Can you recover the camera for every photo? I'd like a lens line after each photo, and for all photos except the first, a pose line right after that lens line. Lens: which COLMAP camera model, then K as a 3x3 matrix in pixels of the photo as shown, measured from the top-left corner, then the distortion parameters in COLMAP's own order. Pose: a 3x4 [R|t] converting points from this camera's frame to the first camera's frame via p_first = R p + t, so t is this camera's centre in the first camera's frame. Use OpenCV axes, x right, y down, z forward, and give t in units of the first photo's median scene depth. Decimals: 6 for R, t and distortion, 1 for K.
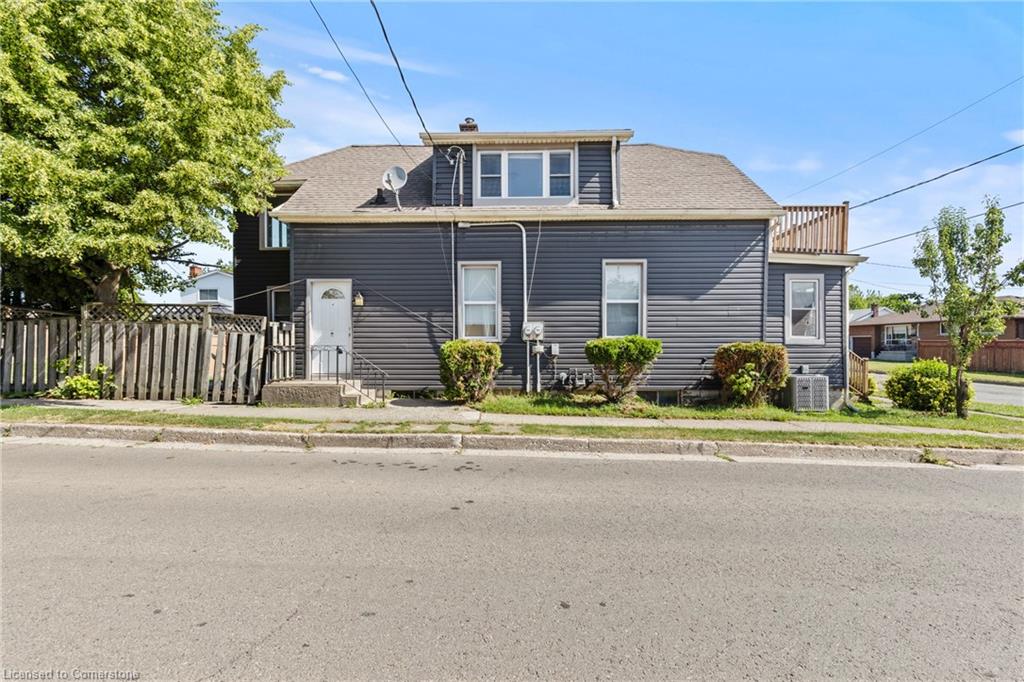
lens RADIAL K [[467.6, 0, 505.8], [0, 467.6, 339.7], [0, 0, 1]] dist [0.007798, 0.000467]
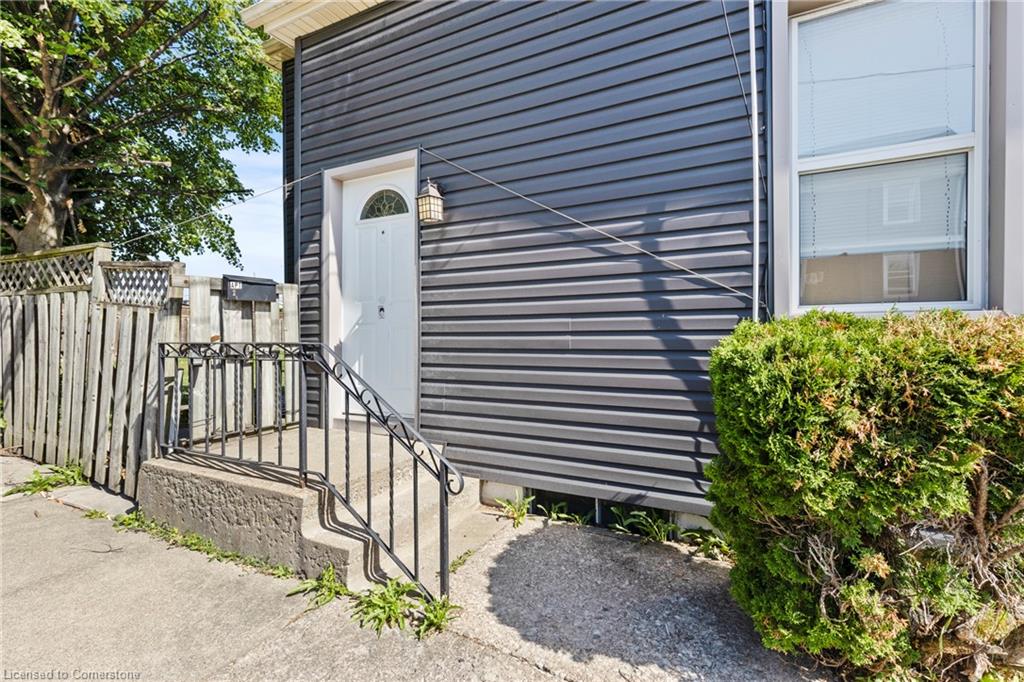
lens RADIAL K [[467.6, 0, 504.6], [0, 467.6, 337.2], [0, 0, 1]] dist [0.007798, 0.000467]
pose [[0.891784, -0.004080, -0.452443, -0.116618], [0.005287, 0.999985, 0.001403, 0.008618], [0.452431, -0.003643, 0.891792, 0.721472]]
